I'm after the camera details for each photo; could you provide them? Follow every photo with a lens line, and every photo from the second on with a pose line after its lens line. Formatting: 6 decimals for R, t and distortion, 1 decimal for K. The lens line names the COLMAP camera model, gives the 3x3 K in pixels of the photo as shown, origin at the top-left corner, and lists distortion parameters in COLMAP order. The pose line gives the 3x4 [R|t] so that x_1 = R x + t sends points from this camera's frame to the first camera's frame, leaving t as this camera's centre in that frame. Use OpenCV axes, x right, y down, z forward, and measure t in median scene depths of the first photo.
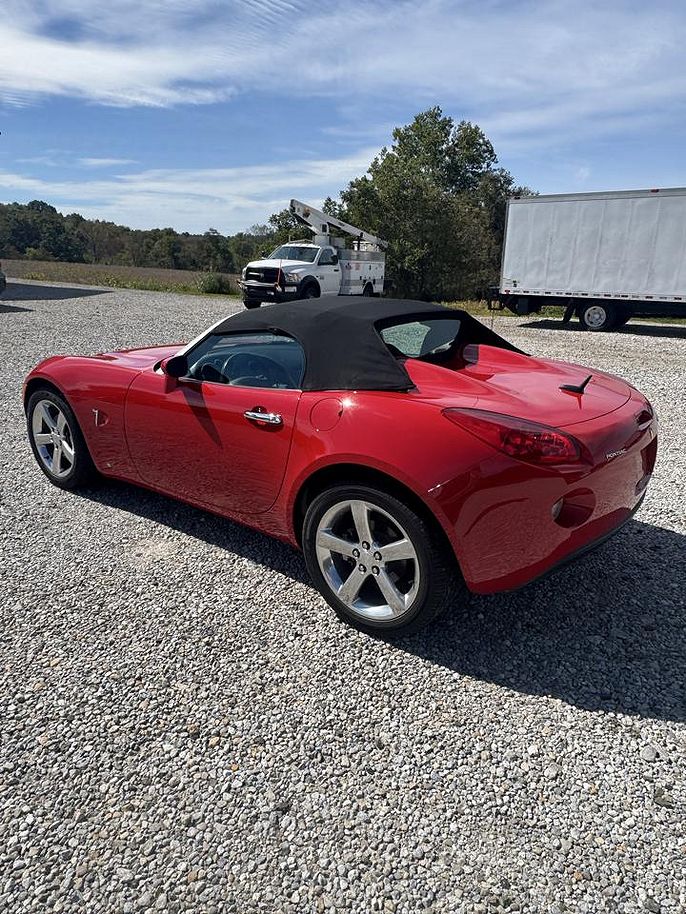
lens RADIAL K [[582.7, 0, 343.0], [0, 582.7, 456.2], [0, 0, 1]] dist [-0.002015, 0.002393]
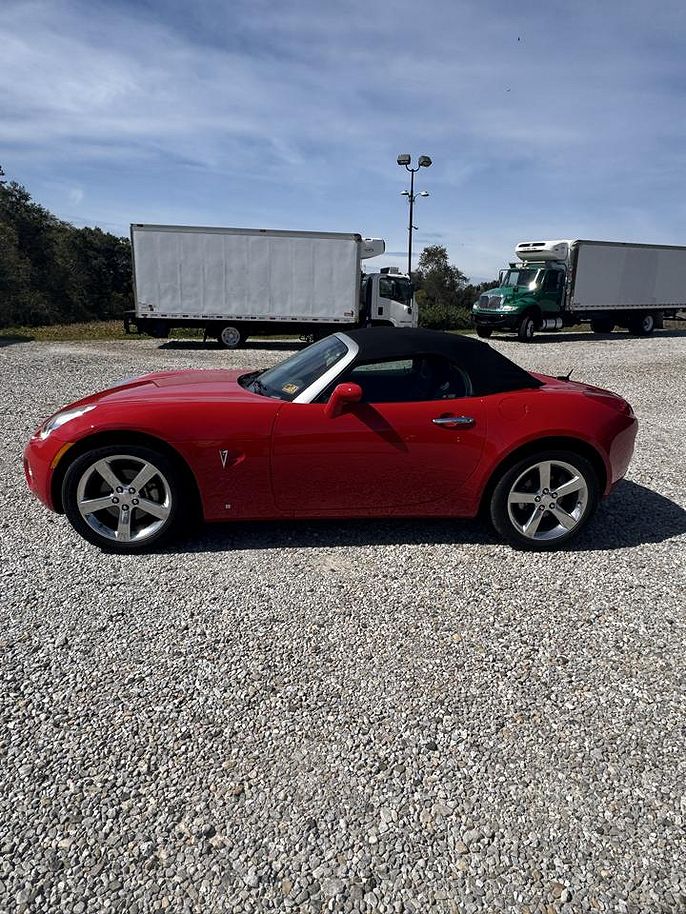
lens RADIAL K [[582.7, 0, 343.1], [0, 582.7, 458.3], [0, 0, 1]] dist [-0.002015, 0.002393]
pose [[0.727511, -0.177415, 0.662761, -0.202204], [0.197331, 0.979279, 0.045536, -0.015626], [-0.657107, 0.097655, 0.747445, 0.032619]]
